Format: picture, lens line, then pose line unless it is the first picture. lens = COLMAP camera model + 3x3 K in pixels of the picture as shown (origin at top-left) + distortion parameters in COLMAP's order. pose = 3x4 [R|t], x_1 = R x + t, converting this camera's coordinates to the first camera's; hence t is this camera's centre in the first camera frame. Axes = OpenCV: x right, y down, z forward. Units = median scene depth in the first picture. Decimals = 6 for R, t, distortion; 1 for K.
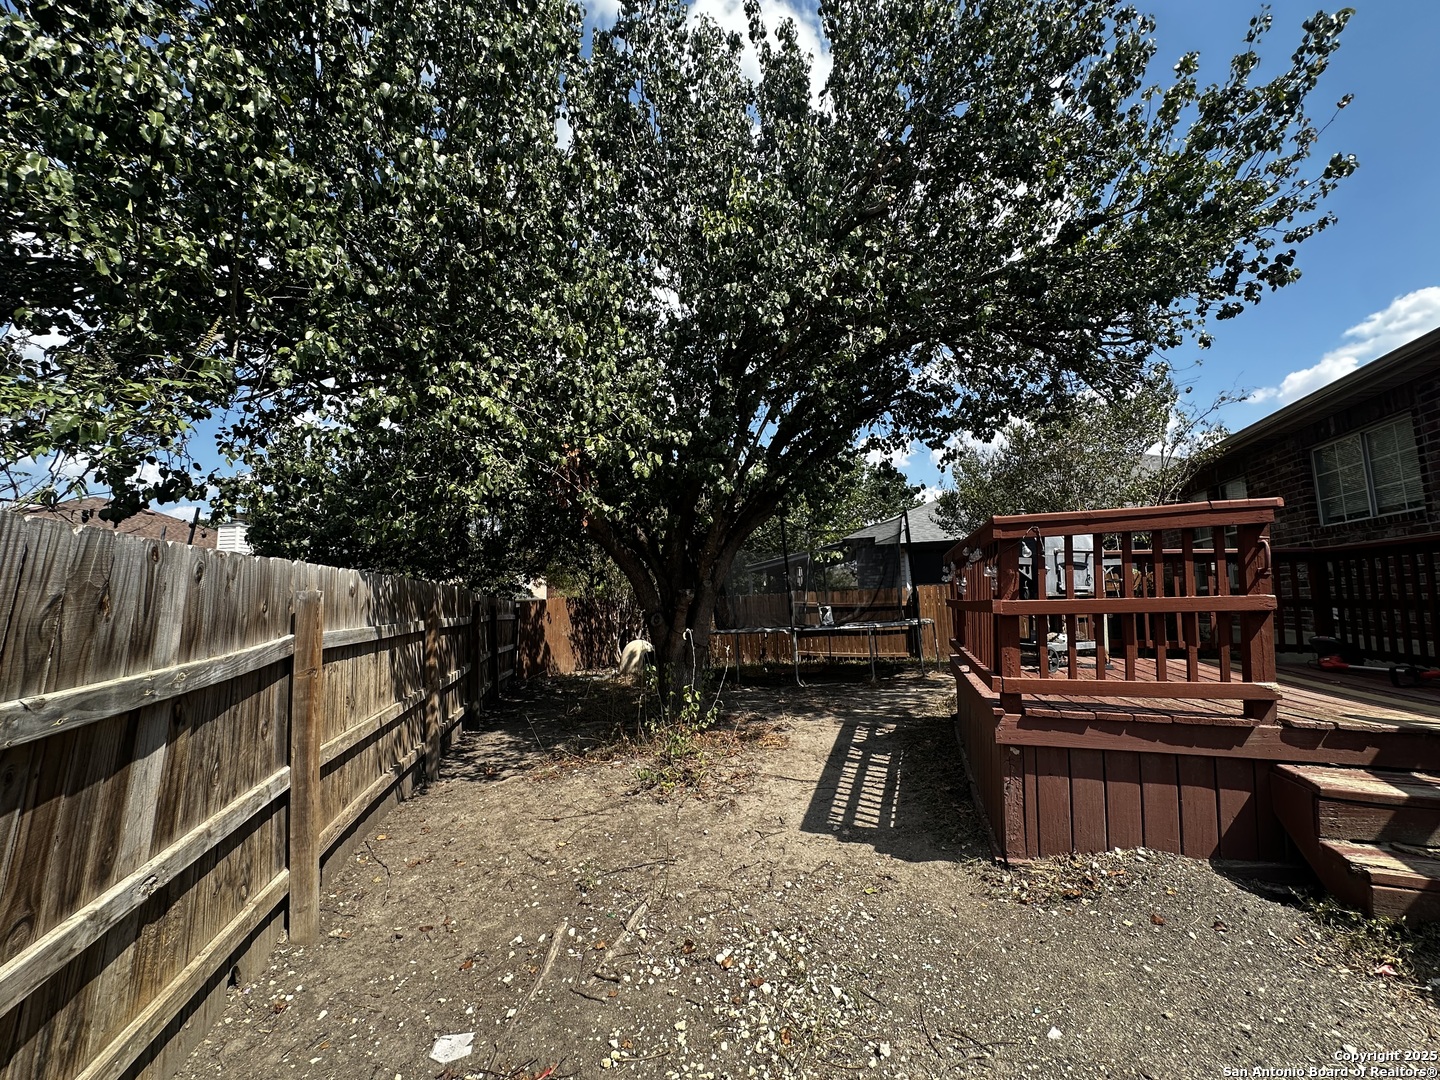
lens RADIAL K [[574.6, 0, 720.0], [0, 574.6, 540.0], [0, 0, 1]] dist [-0.001211, 0.000804]
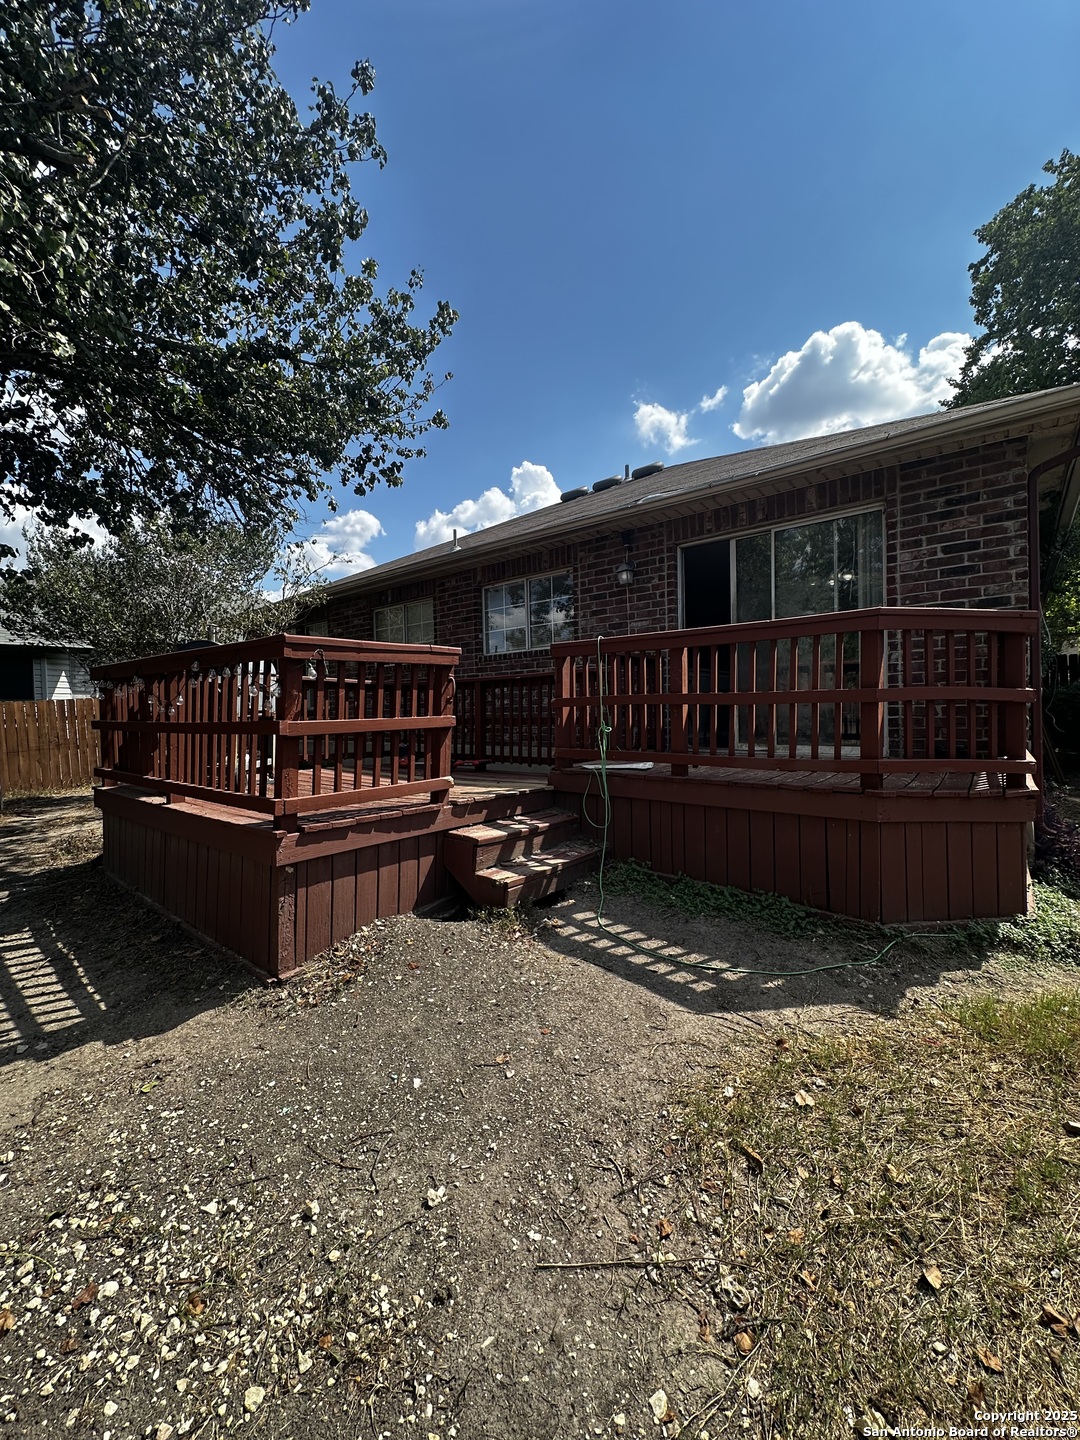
lens RADIAL K [[574.6, 0, 540.8], [0, 574.6, 721.6], [0, 0, 1]] dist [-0.001211, 0.000804]
pose [[0.366642, -0.010052, 0.930308, -0.260762], [-0.088483, 0.995032, 0.045623, 0.022819], [-0.926145, -0.099043, 0.363931, 0.247304]]
